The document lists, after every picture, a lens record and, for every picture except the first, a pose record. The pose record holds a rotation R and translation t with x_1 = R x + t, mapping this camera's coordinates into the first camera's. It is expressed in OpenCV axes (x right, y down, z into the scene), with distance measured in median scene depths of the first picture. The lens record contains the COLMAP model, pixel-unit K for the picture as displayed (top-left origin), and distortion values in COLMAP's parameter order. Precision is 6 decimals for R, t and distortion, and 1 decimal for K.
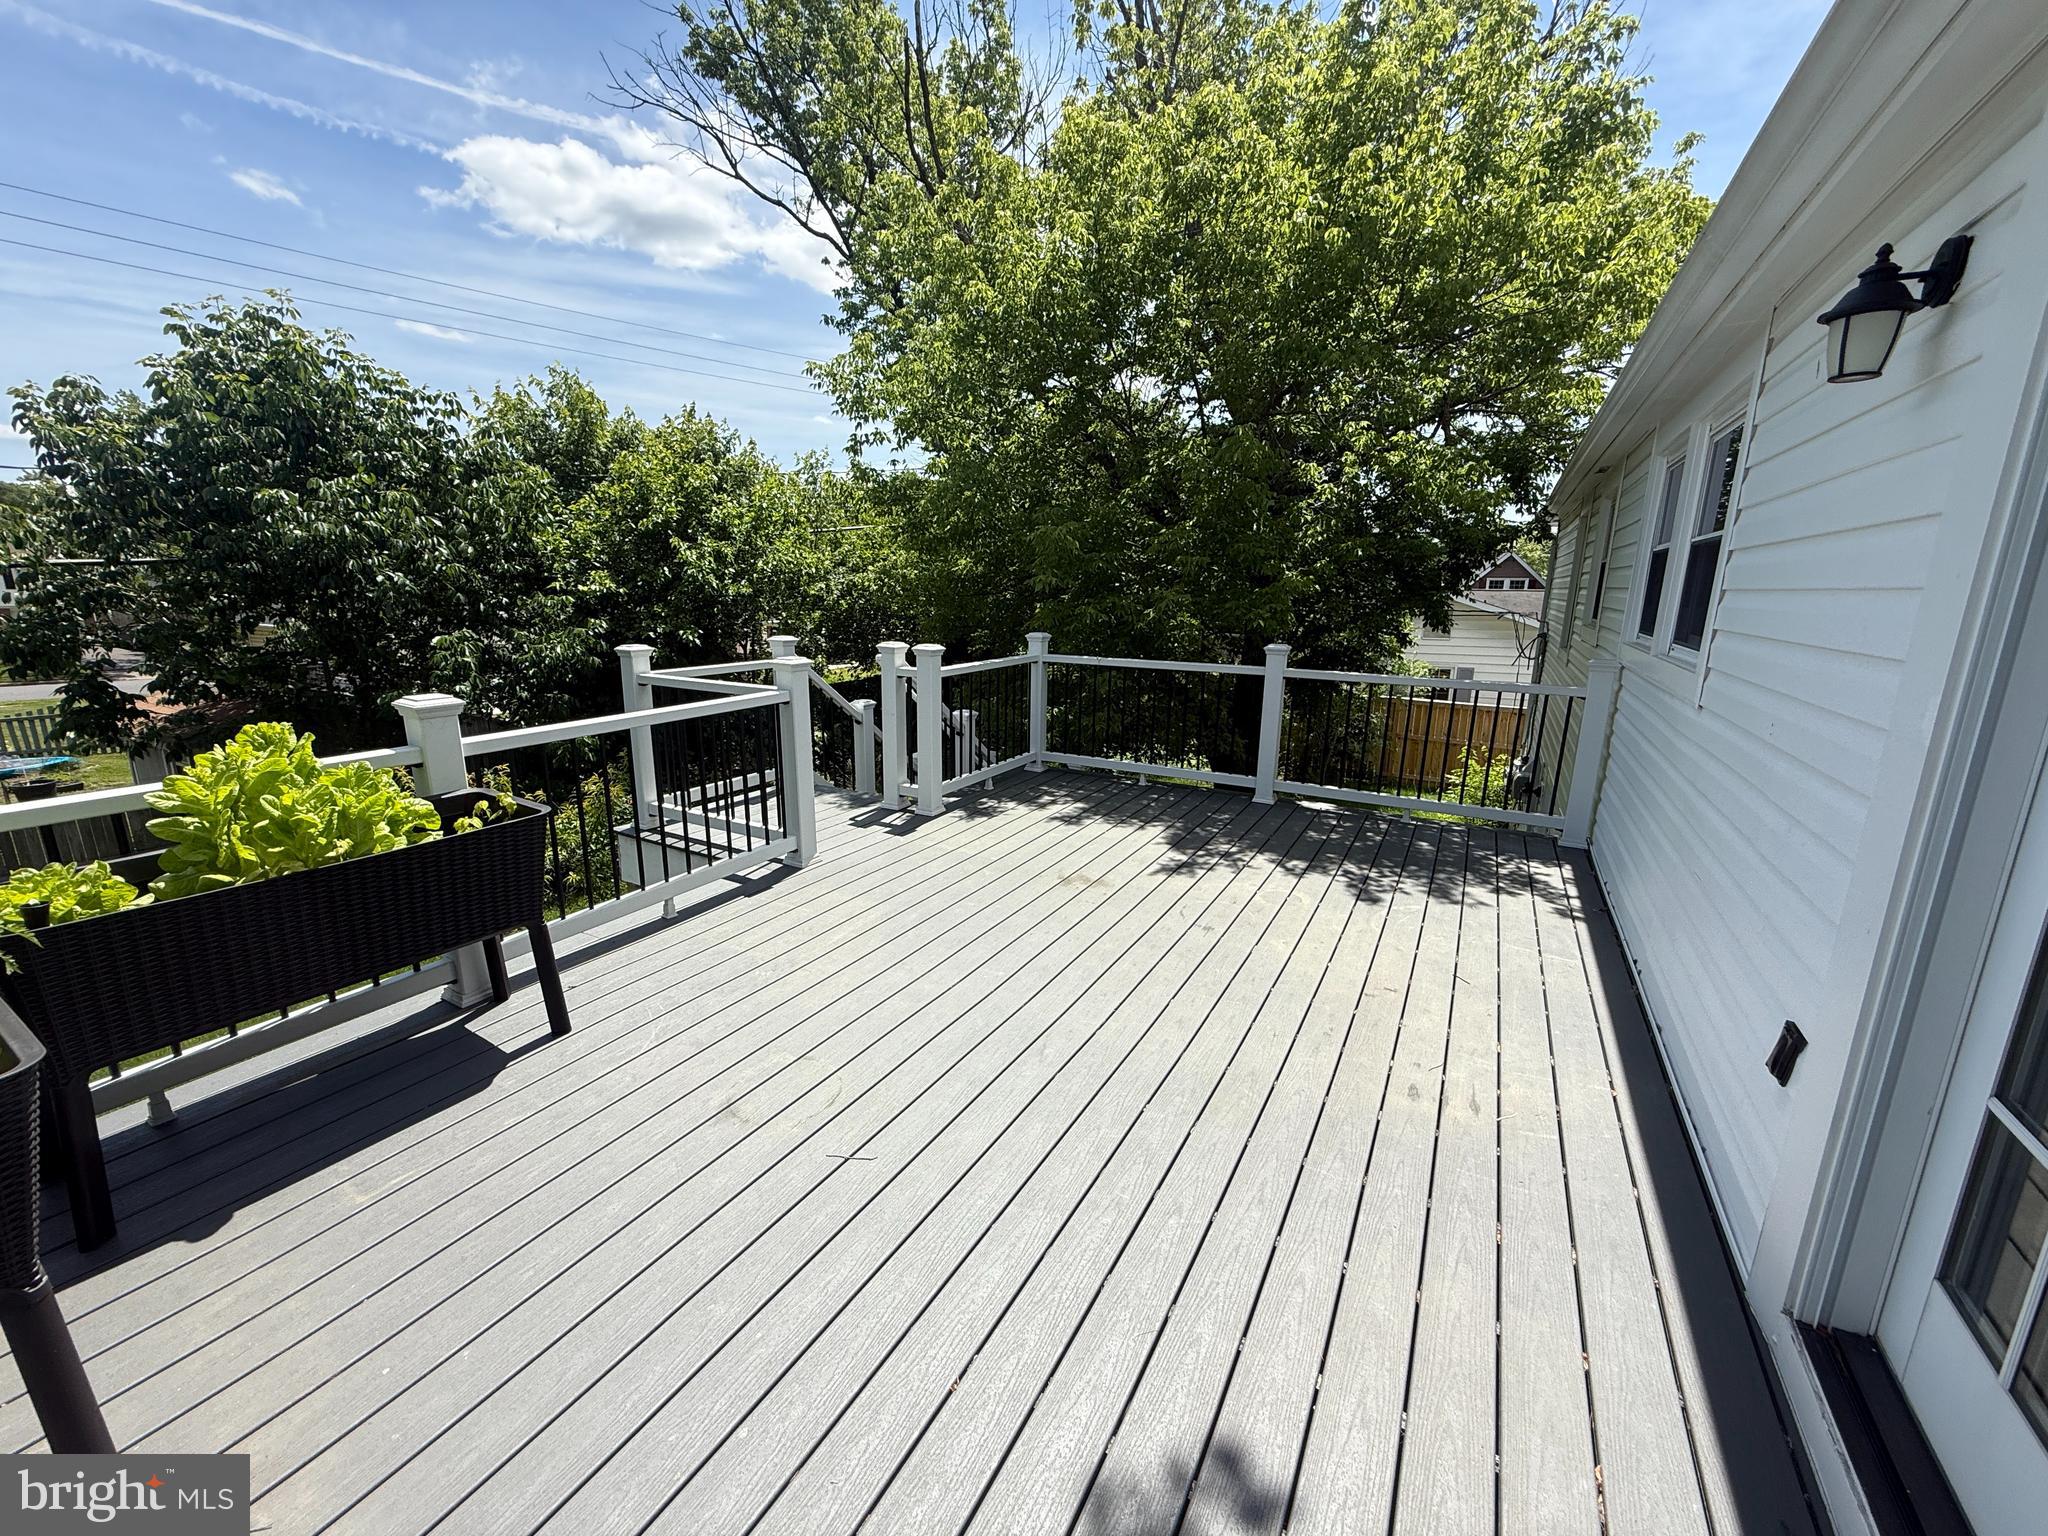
lens RADIAL K [[822.6, 0, 1024.0], [0, 822.6, 768.0], [0, 0, 1]] dist [0.002124, 0.000314]
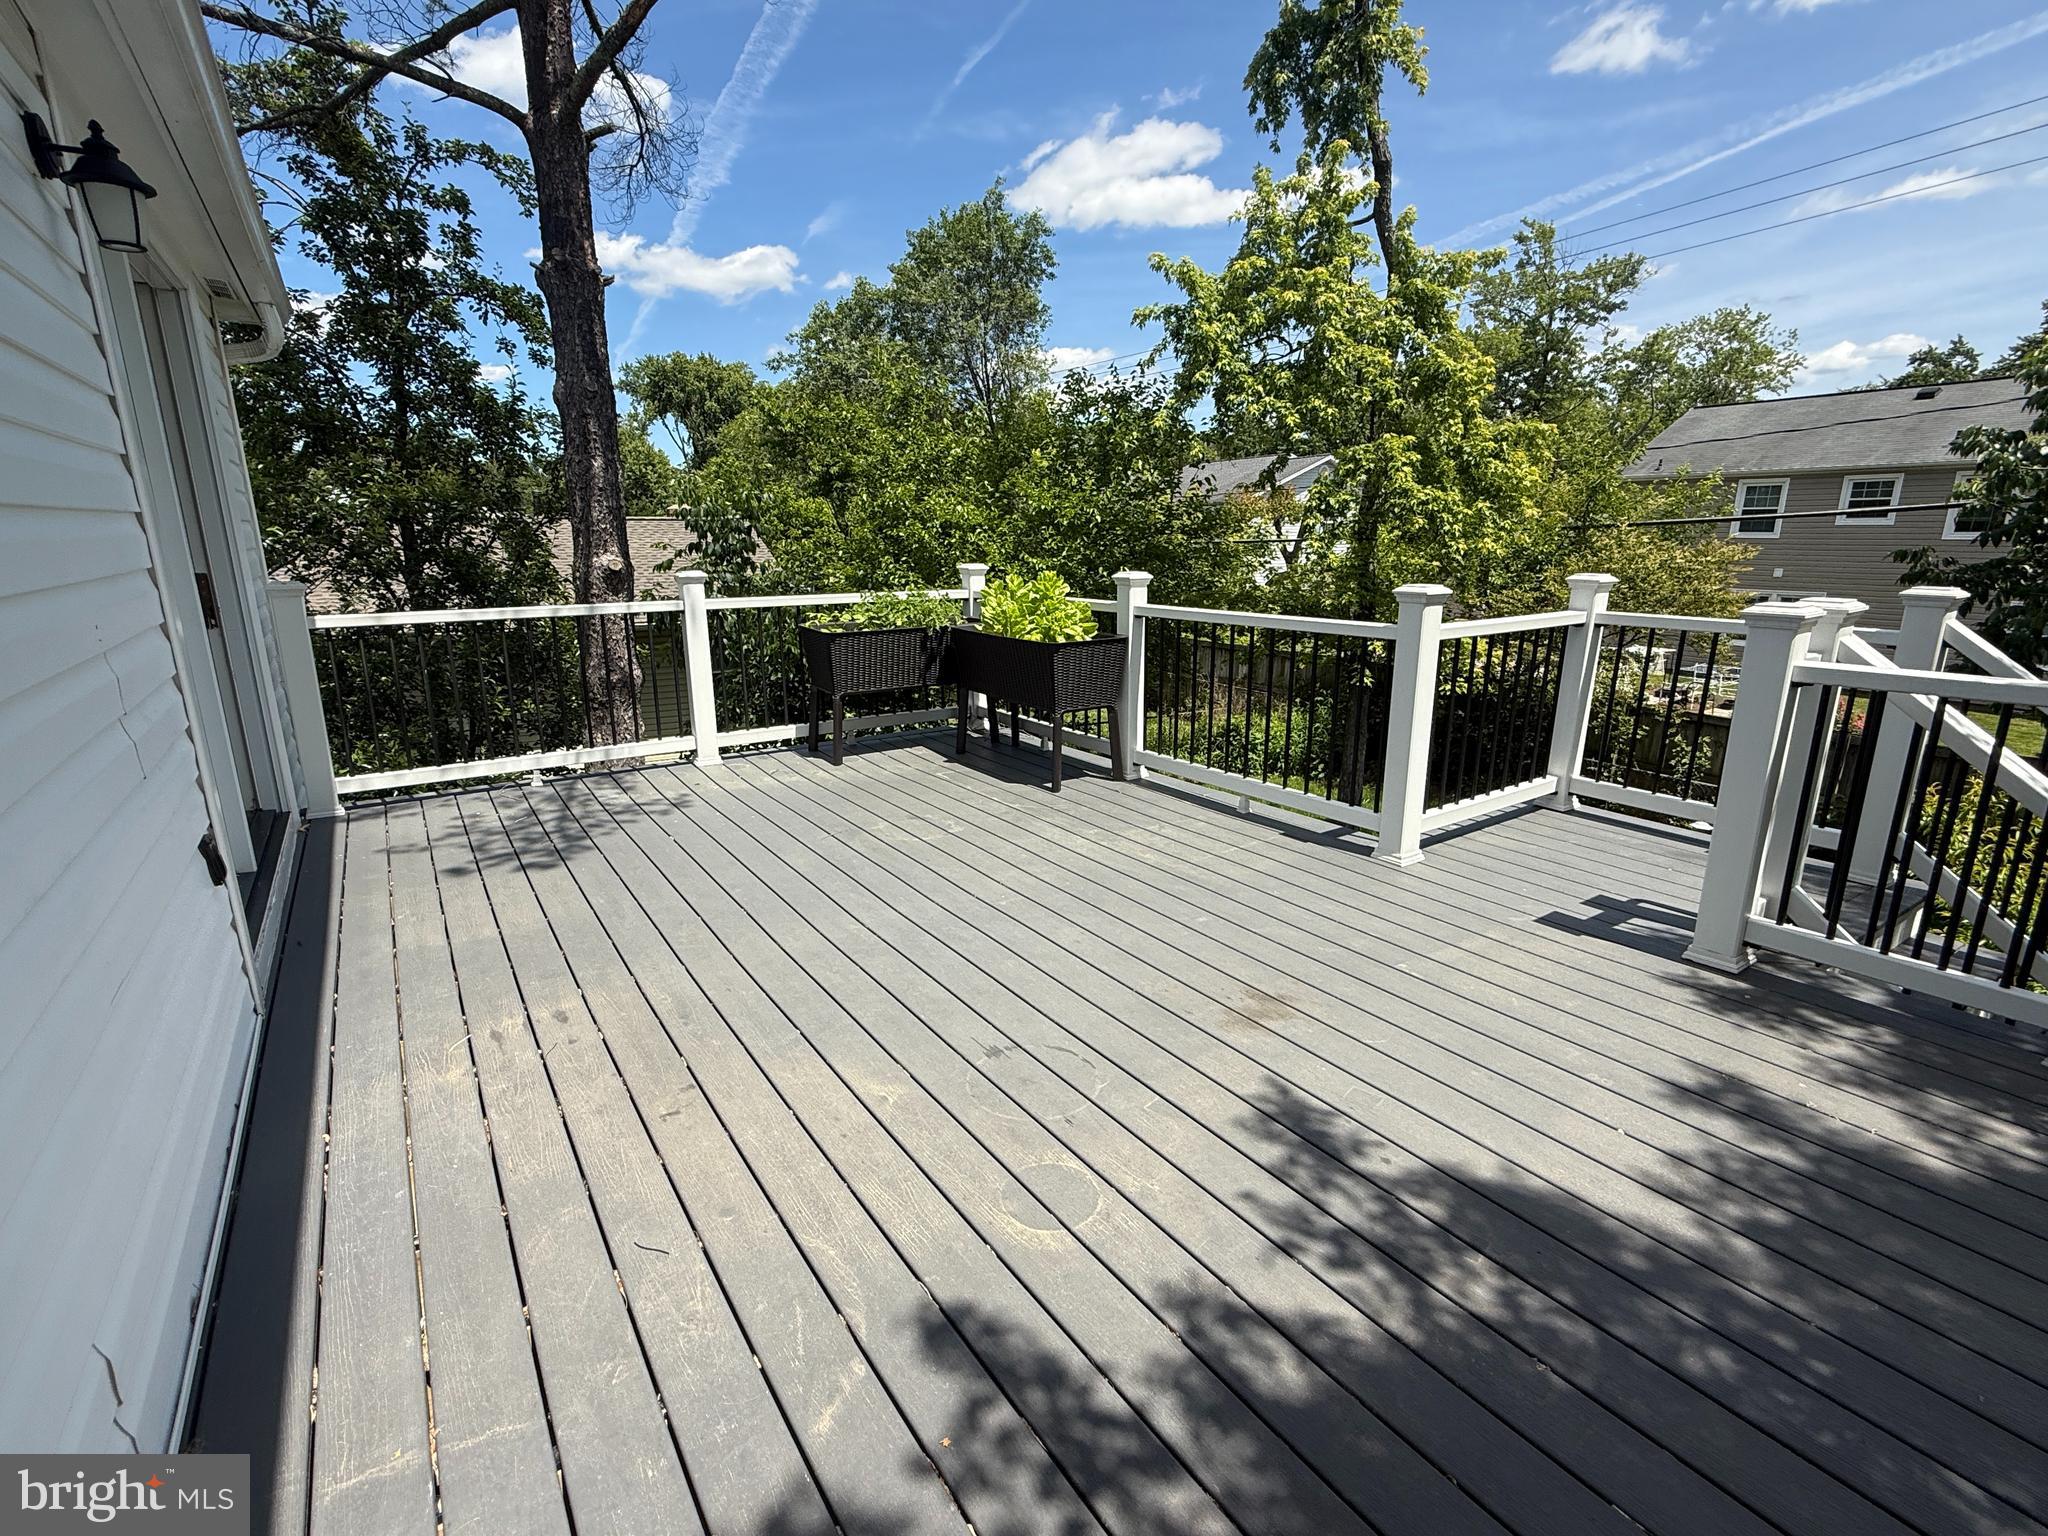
lens RADIAL K [[911.7, 0, 1024.0], [0, 911.7, 768.0], [0, 0, 1]] dist [-0.031821, 0.000183]
pose [[-0.430295, 0.214962, -0.876720, 0.633799], [-0.199558, 0.924549, 0.324632, -0.176913], [0.880354, 0.314643, -0.354931, 1.016405]]
